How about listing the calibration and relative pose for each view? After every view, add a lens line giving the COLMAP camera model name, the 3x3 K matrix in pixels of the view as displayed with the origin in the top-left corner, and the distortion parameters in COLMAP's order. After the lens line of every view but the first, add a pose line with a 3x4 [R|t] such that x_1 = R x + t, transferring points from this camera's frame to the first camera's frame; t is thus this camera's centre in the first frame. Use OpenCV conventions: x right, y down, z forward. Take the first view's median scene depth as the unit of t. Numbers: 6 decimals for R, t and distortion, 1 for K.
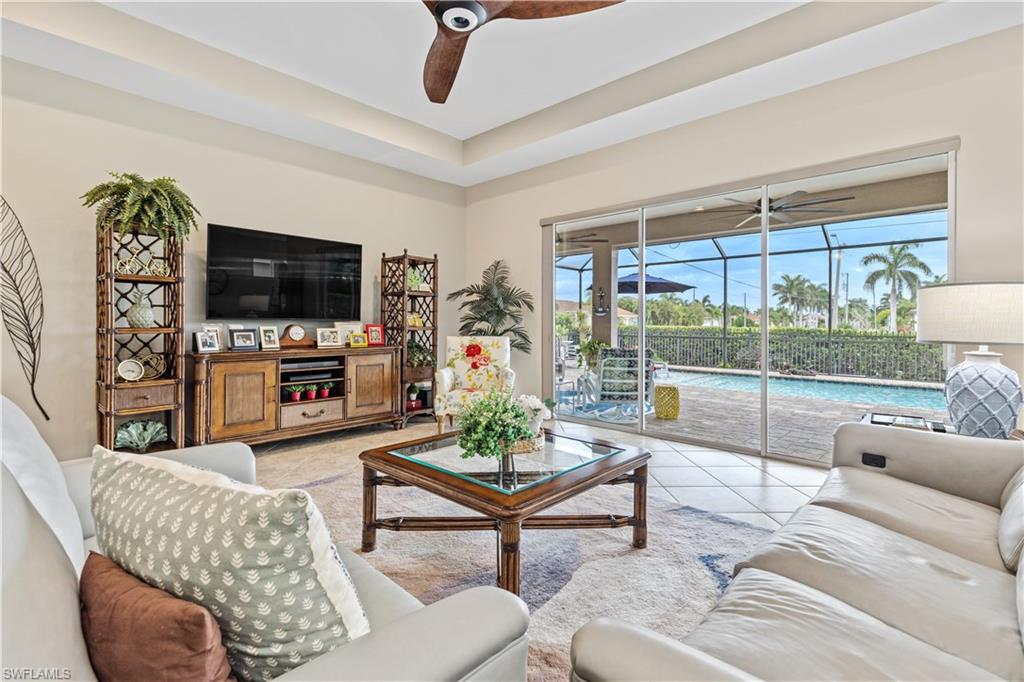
lens RADIAL K [[462.8, 0, 511.8], [0, 462.8, 328.3], [0, 0, 1]] dist [0.001850, -0.000153]
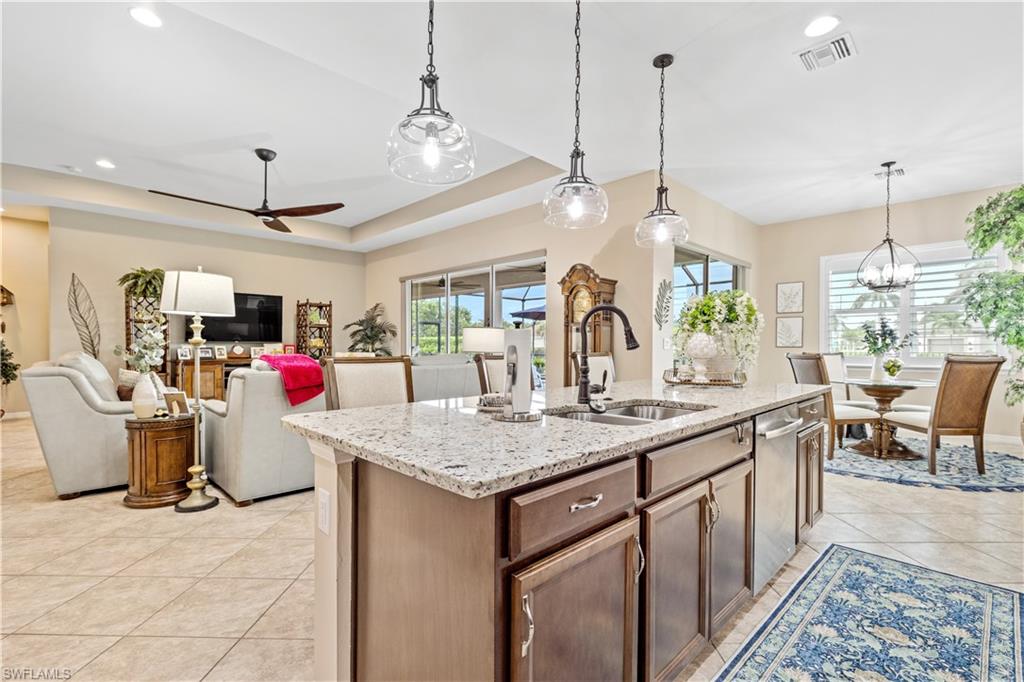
lens RADIAL K [[462.8, 0, 507.0], [0, 462.8, 359.3], [0, 0, 1]] dist [0.001850, -0.000153]
pose [[0.998856, 0.001202, -0.047802, 0.520091], [-0.000263, 0.999807, 0.019644, 0.009521], [0.047817, -0.019609, 0.998664, -0.566502]]
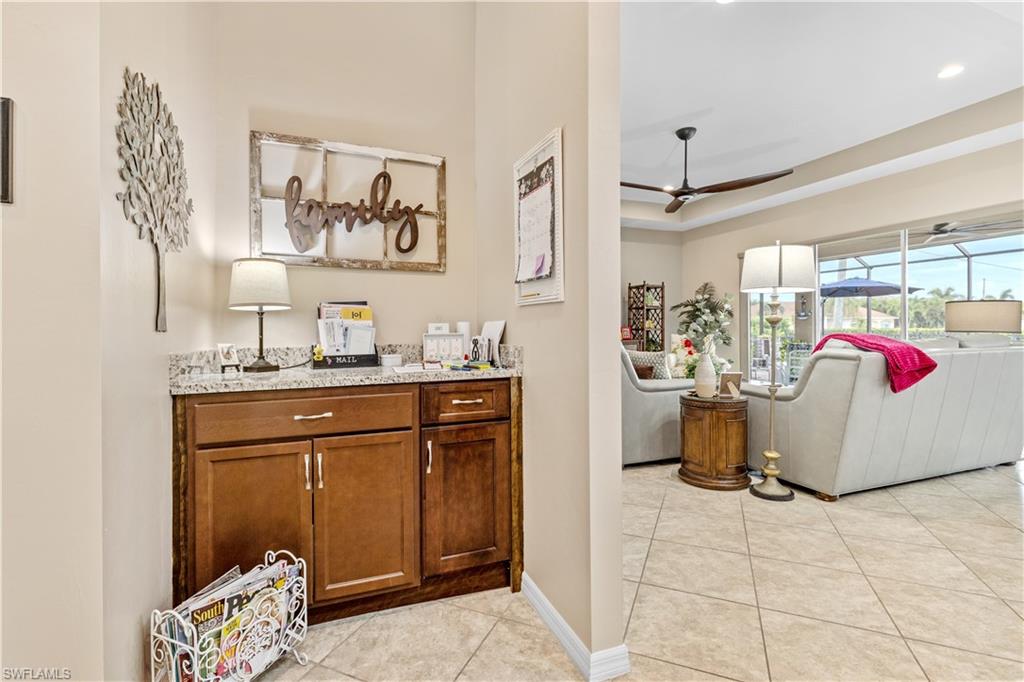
lens RADIAL K [[462.8, 0, 511.1], [0, 462.8, 333.4], [0, 0, 1]] dist [0.001850, -0.000153]
pose [[0.904355, -0.003709, -0.426766, 0.038237], [0.003075, 0.999993, -0.002175, 0.015617], [0.426771, 0.000655, 0.904360, -0.638434]]
